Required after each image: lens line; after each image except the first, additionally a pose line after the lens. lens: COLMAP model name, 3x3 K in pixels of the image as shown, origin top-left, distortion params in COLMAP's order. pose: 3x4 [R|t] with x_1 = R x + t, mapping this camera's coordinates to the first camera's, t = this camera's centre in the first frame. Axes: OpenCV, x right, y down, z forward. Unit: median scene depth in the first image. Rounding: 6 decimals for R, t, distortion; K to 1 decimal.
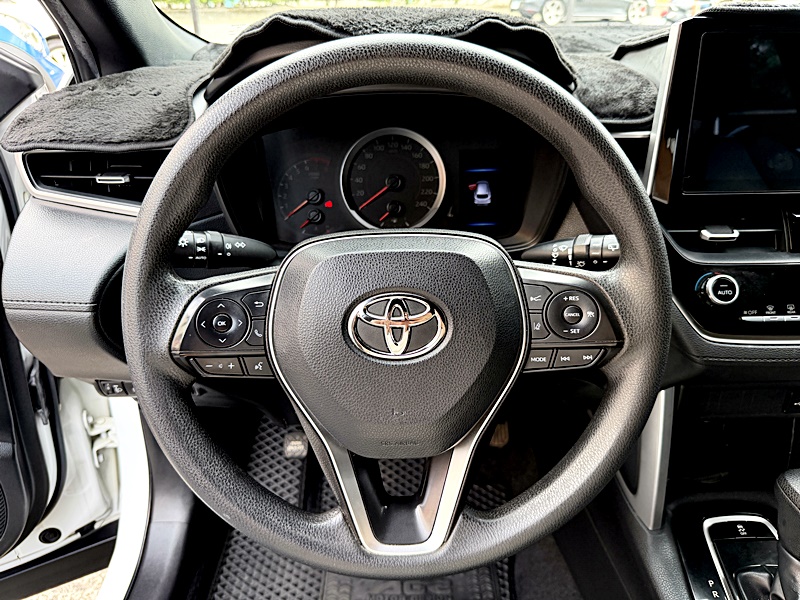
lens RADIAL K [[580.4, 0, 400.0], [0, 580.4, 300.0], [0, 0, 1]] dist [0.005010, -0.030429]
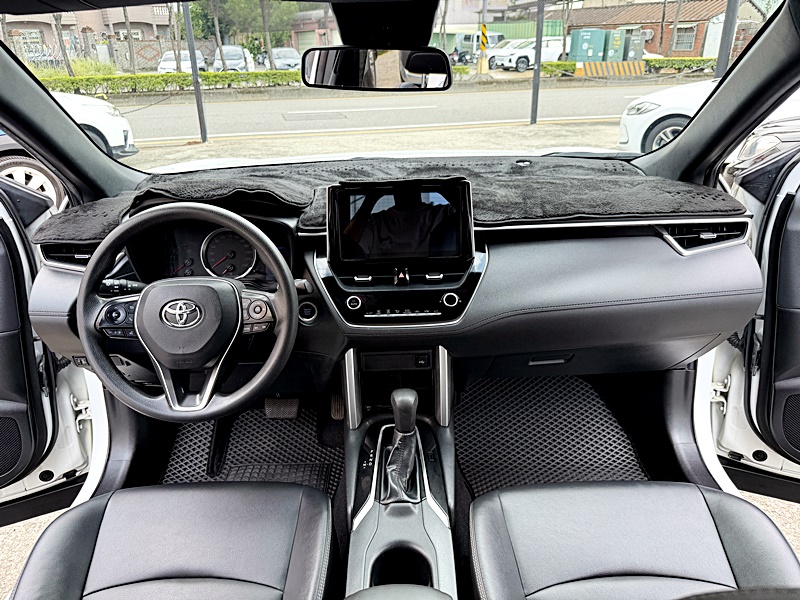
lens RADIAL K [[575.8, 0, 400.0], [0, 575.8, 300.0], [0, 0, 1]] dist [-0.003390, -0.002267]
pose [[0.999797, -0.012350, -0.015940, 0.706152], [0.010744, 0.995210, -0.097171, 0.170504], [0.017064, 0.096980, 0.995140, -1.070393]]
